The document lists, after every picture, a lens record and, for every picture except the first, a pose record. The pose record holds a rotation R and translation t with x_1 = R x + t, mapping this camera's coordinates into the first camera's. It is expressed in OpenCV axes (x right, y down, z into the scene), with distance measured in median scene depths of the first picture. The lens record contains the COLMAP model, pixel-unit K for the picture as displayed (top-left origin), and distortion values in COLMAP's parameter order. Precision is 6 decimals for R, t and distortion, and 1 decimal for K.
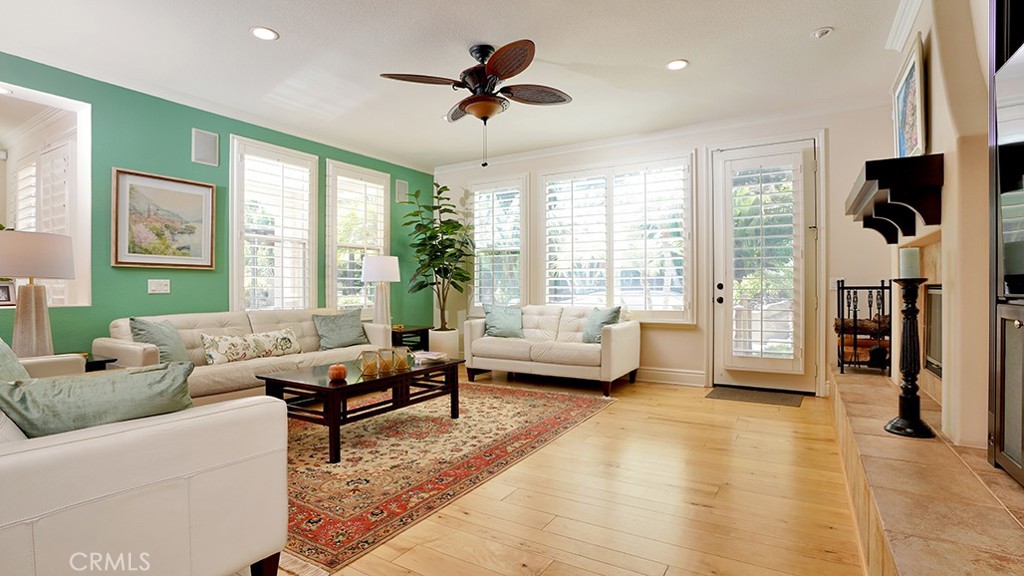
lens RADIAL K [[495.7, 0, 509.6], [0, 495.7, 291.2], [0, 0, 1]] dist [-0.094274, 0.039891]
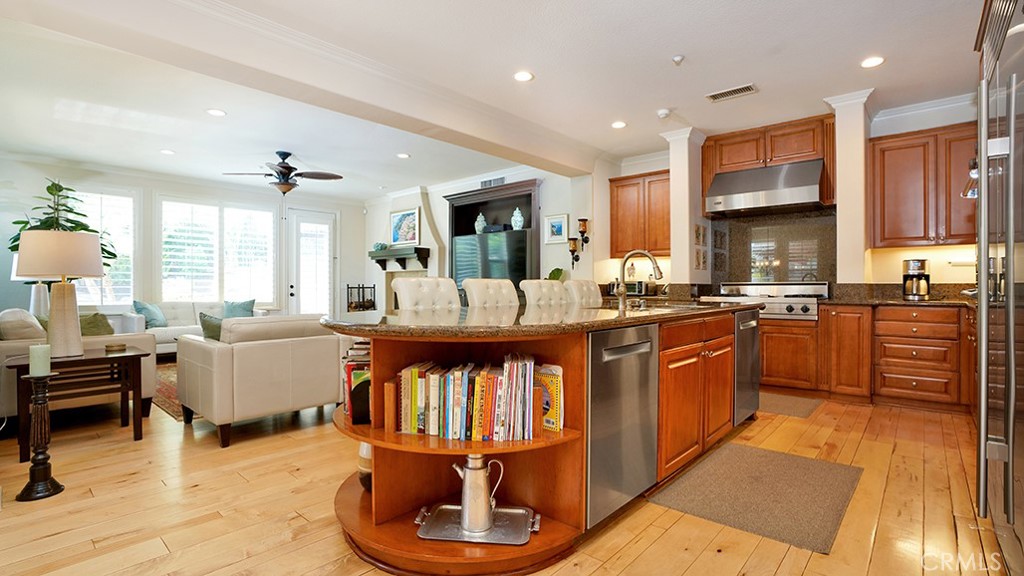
lens RADIAL K [[495.7, 0, 509.6], [0, 495.7, 291.2], [0, 0, 1]] dist [-0.094274, 0.039891]
pose [[0.171805, -0.005522, 0.985116, -1.118227], [0.005364, 0.999975, 0.004670, 0.001896], [-0.985116, 0.004482, 0.171830, -0.066244]]
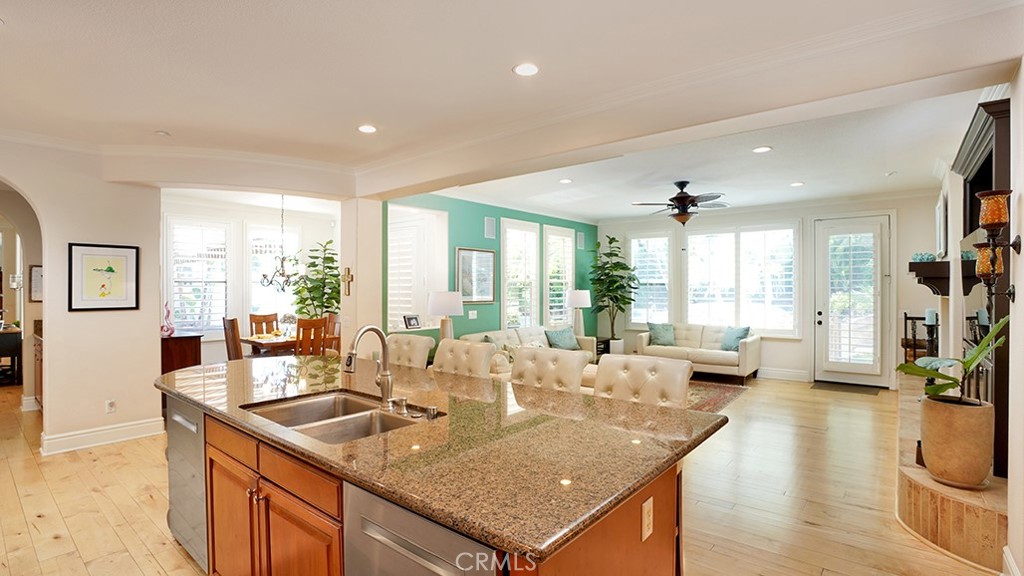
lens RADIAL K [[495.7, 0, 509.6], [0, 495.7, 291.2], [0, 0, 1]] dist [-0.094274, 0.039891]
pose [[0.990312, 0.003021, -0.138824, -0.284422], [-0.003262, 0.999994, -0.001513, -0.069904], [0.138818, 0.001952, 0.990316, -0.543939]]
